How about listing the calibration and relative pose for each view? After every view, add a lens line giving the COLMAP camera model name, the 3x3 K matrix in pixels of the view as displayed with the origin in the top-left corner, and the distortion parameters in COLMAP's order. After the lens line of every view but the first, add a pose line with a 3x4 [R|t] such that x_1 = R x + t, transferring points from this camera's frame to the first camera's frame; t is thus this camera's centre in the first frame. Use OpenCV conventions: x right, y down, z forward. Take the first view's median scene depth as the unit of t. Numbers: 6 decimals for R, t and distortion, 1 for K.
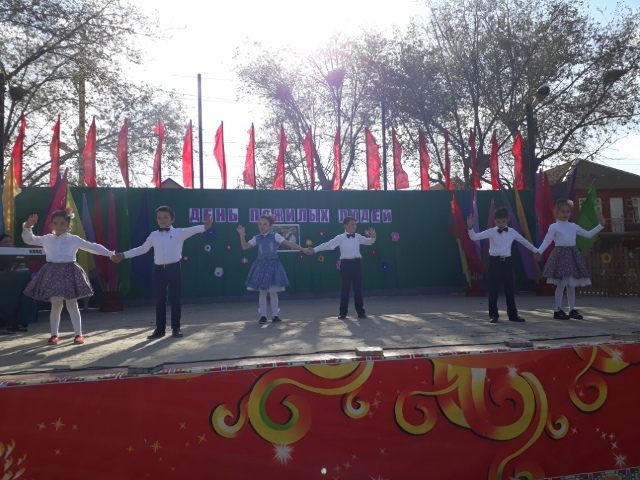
lens RADIAL K [[512.7, 0, 320.9], [0, 512.7, 244.2], [0, 0, 1]] dist [0.058719, -0.080534]
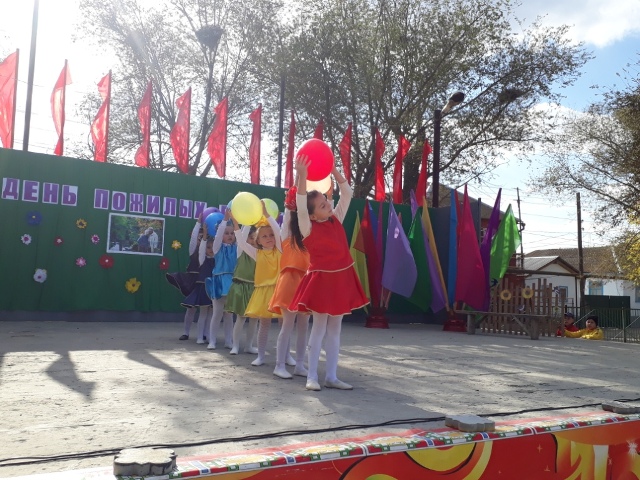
lens RADIAL K [[610.7, 0, 322.5], [0, 610.7, 240.8], [0, 0, 1]] dist [0.012046, 0.000000]
pose [[0.940514, 0.093496, 0.326637, -0.107873], [-0.084932, 0.995567, -0.040415, 0.008474], [-0.328968, 0.010269, 0.944285, 0.101001]]
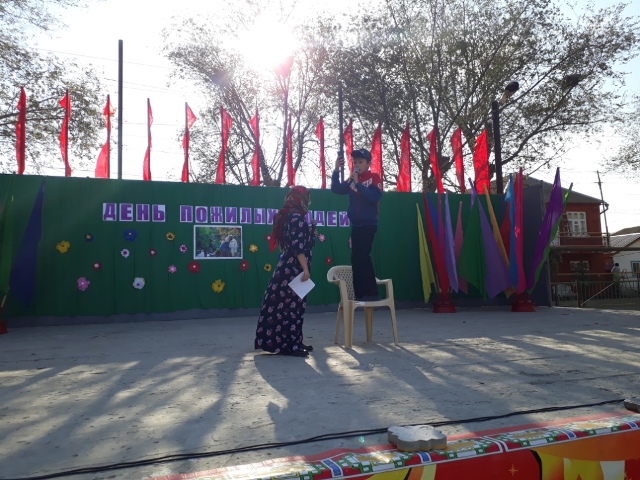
lens RADIAL K [[512.7, 0, 320.7], [0, 512.7, 236.7], [0, 0, 1]] dist [0.058719, -0.080534]
pose [[0.991547, 0.016320, 0.128714, -0.021173], [-0.011298, 0.999150, -0.039655, 0.009508], [-0.129252, 0.037865, 0.990889, 0.151237]]
